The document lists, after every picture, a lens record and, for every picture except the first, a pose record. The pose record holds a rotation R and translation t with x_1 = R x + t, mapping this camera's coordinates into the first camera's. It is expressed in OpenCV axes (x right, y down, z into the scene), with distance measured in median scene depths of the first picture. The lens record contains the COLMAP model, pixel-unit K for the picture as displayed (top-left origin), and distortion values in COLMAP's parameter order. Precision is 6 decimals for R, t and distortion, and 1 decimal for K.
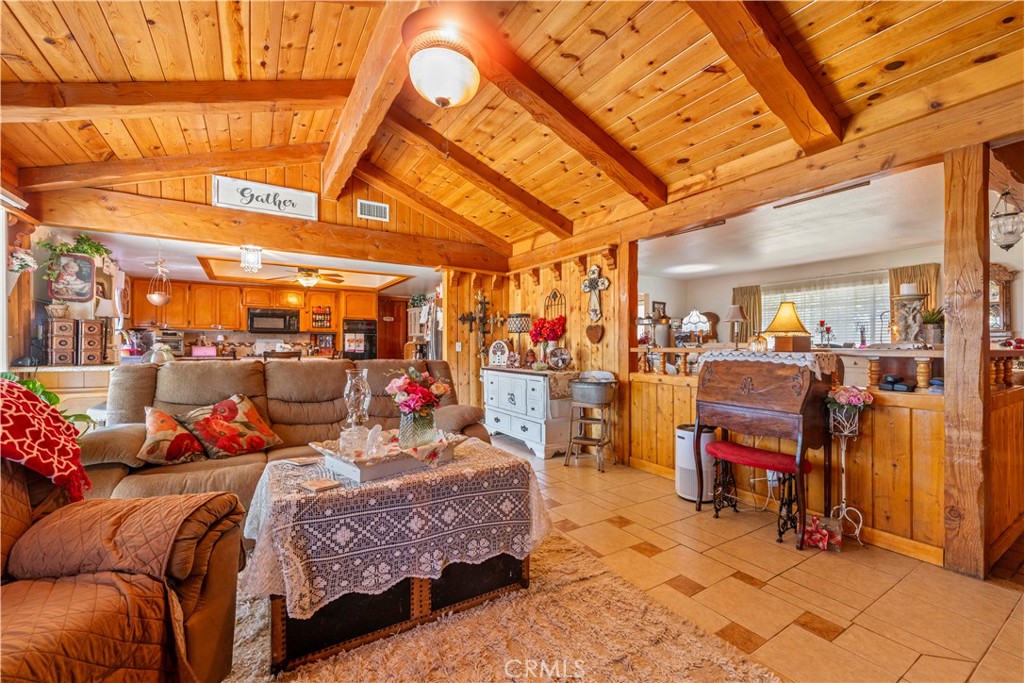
lens RADIAL K [[421.1, 0, 492.9], [0, 421.1, 348.7], [0, 0, 1]] dist [-0.000110, -0.000659]
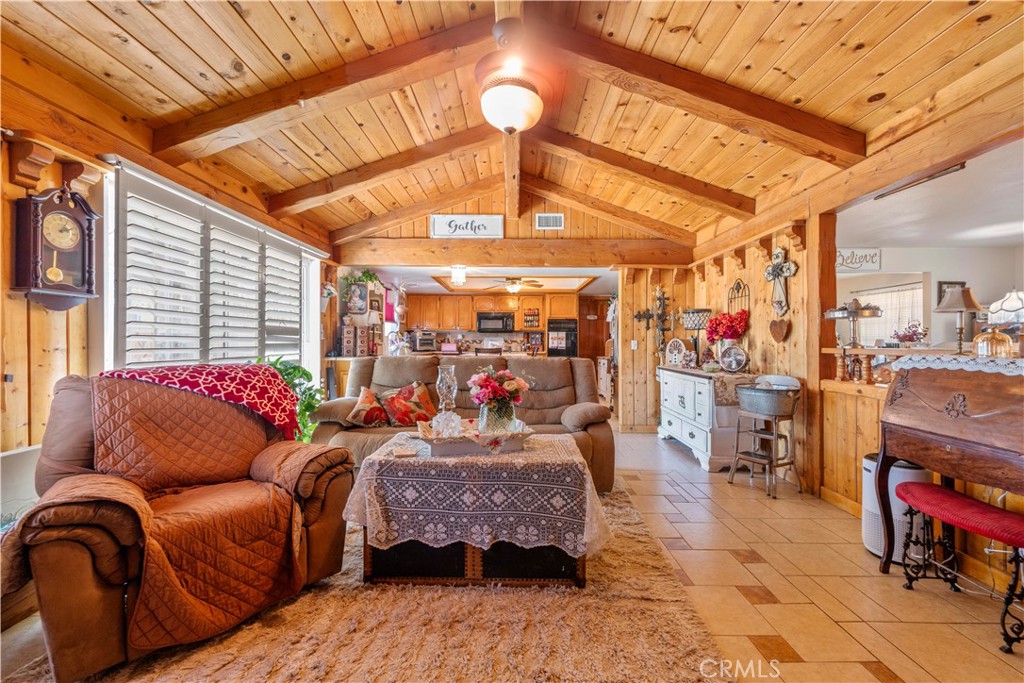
lens RADIAL K [[411.1, 0, 507.3], [0, 411.1, 341.8], [0, 0, 1]] dist [0.000145, -0.000318]
pose [[0.847875, 0.000092, -0.530196, 0.261949], [-0.003252, 0.999982, -0.005027, -0.008632], [0.530186, 0.005987, 0.847860, 0.039086]]
